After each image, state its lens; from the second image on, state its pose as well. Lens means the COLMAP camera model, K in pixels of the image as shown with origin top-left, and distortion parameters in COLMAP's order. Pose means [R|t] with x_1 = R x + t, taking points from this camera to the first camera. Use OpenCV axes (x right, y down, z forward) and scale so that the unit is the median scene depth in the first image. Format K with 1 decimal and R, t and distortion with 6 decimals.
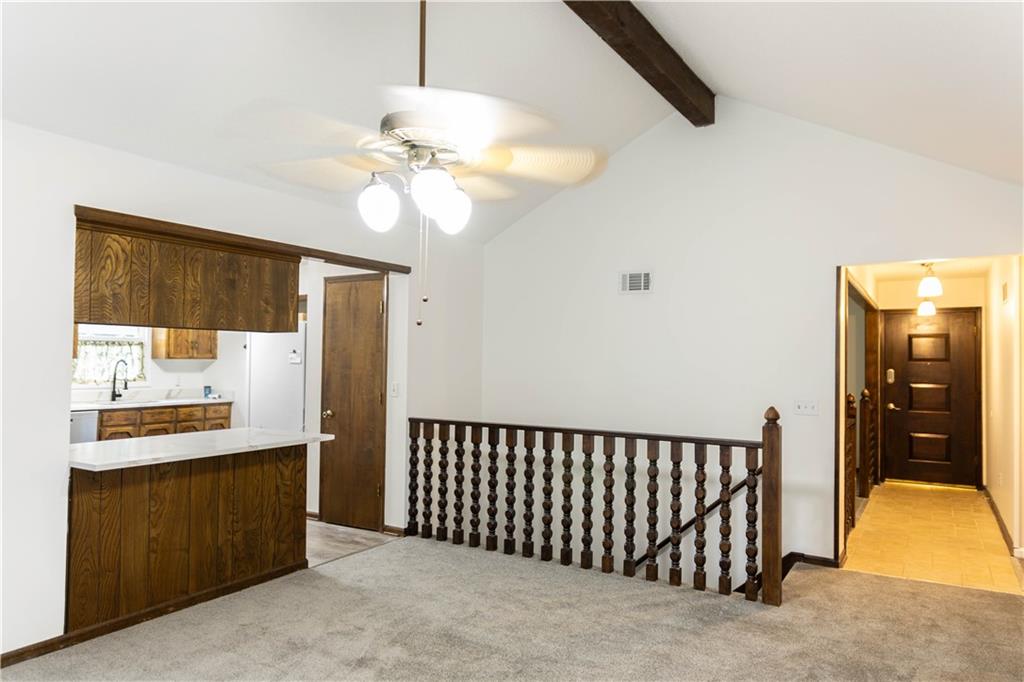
lens RADIAL K [[679.9, 0, 512.7], [0, 679.9, 342.6], [0, 0, 1]] dist [-0.002371, 0.000384]
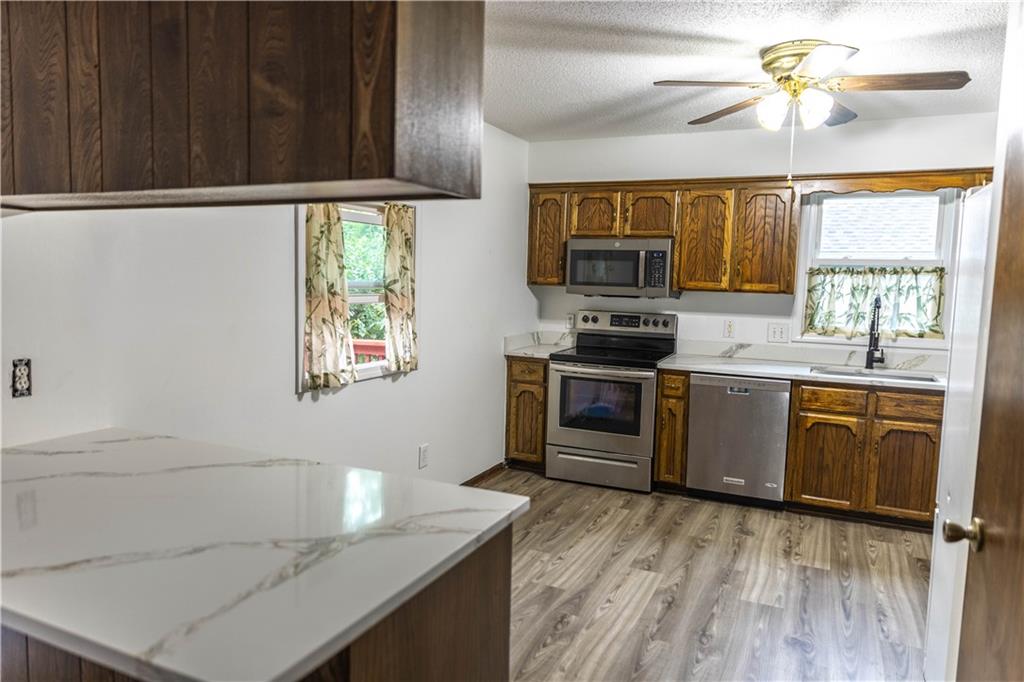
lens RADIAL K [[679.9, 0, 515.5], [0, 679.9, 341.4], [0, 0, 1]] dist [-0.002371, 0.000384]
pose [[0.119808, 0.080931, -0.989493, -0.086523], [0.000514, 0.996667, 0.081580, 0.029195], [0.992797, -0.010283, 0.119367, 1.257035]]
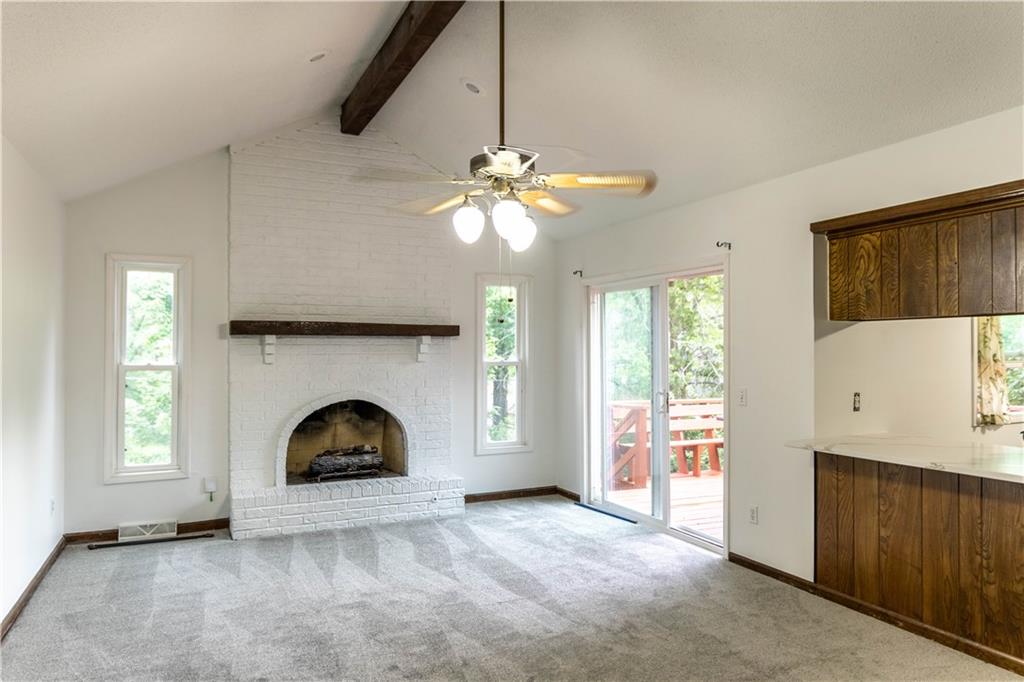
lens RADIAL K [[679.9, 0, 512.2], [0, 679.9, 343.3], [0, 0, 1]] dist [-0.002371, 0.000384]
pose [[-0.538436, -0.017568, -0.842483, 0.563414], [0.015979, 0.999390, -0.031052, 0.031509], [0.842515, -0.030181, -0.537827, 1.059109]]
